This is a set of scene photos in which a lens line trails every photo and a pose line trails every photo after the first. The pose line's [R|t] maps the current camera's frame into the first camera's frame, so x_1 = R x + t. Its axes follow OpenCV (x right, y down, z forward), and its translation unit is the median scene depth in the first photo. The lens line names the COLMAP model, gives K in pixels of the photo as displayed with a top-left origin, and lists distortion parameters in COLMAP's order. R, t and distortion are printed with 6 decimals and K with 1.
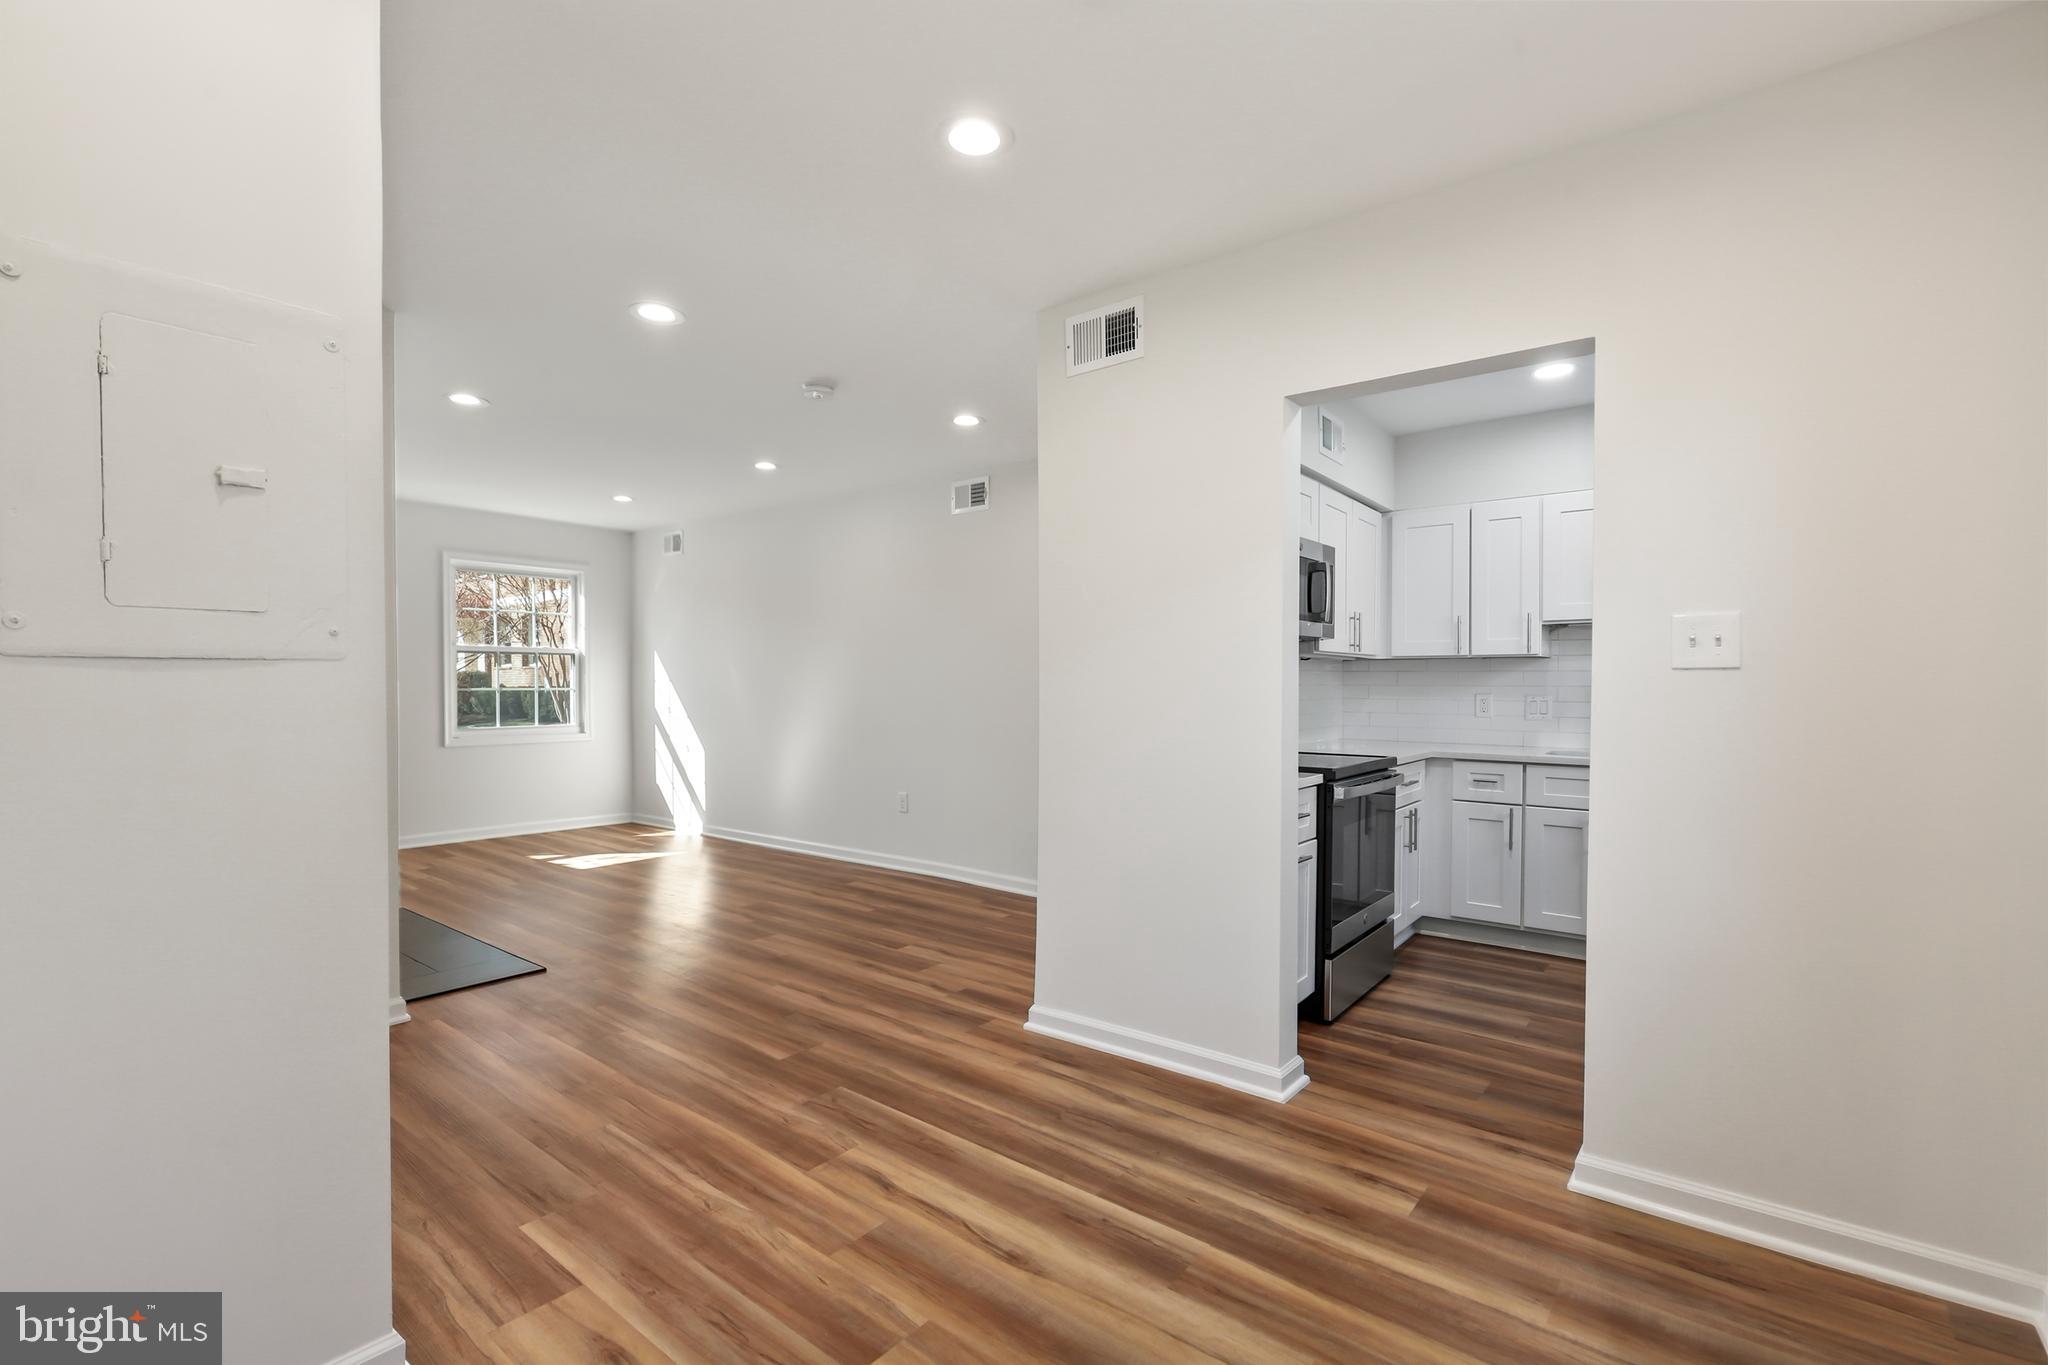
lens RADIAL K [[937.7, 0, 1034.6], [0, 937.7, 699.3], [0, 0, 1]] dist [-0.007383, -0.001418]
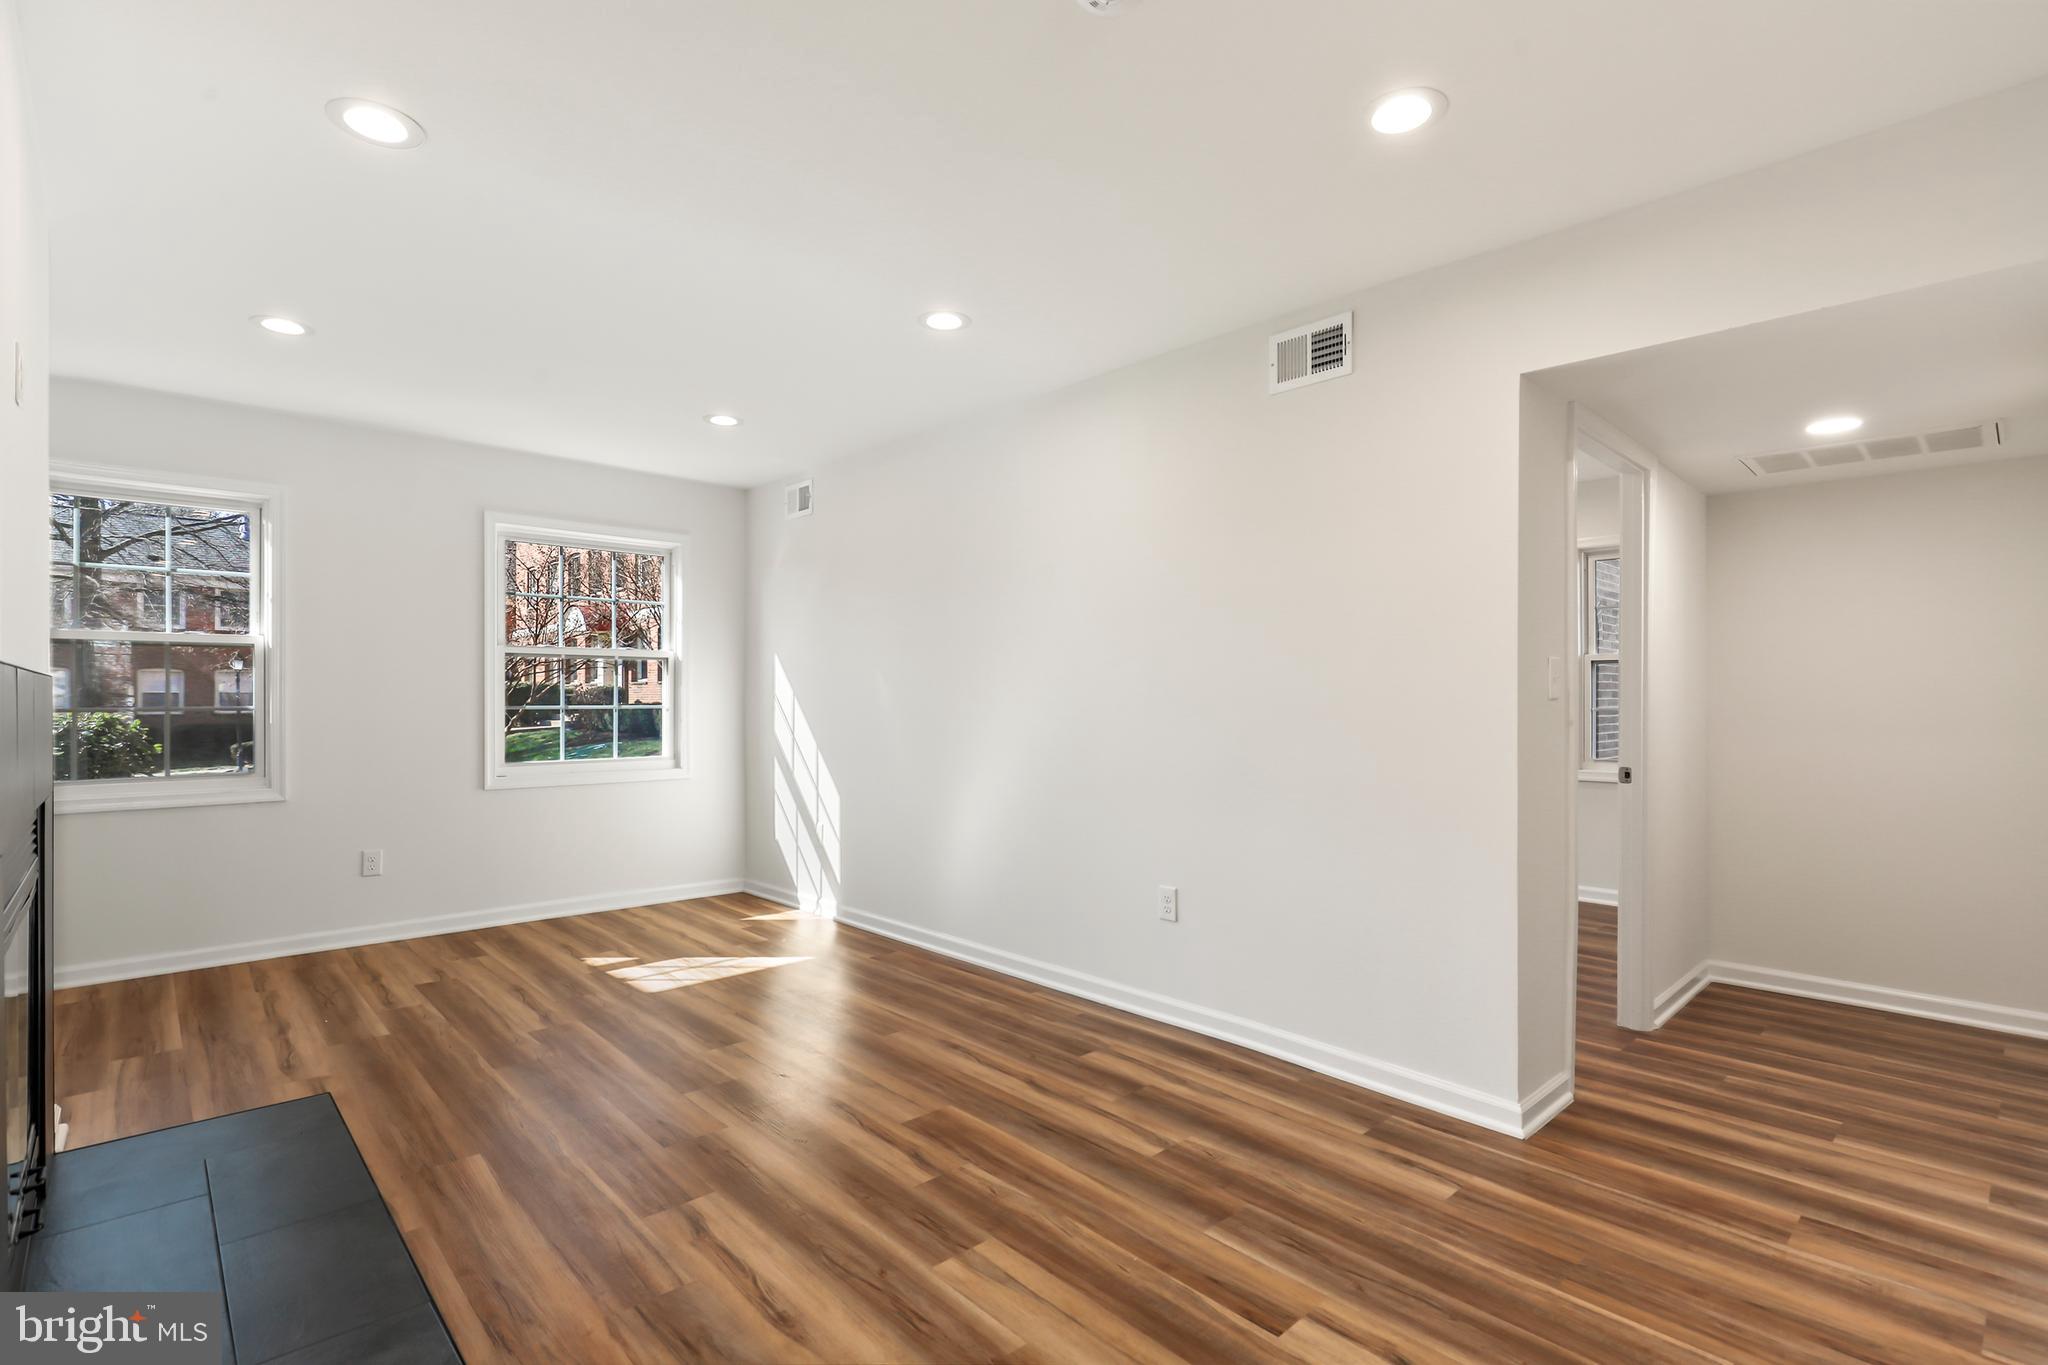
lens RADIAL K [[957.5, 0, 1019.5], [0, 957.5, 697.8], [0, 0, 1]] dist [-0.004049, 0.000043]
pose [[0.987811, 0.000171, -0.155658, -0.116666], [-0.003297, 0.999798, -0.019823, -0.004603], [0.155624, 0.020094, 0.987612, 0.334707]]
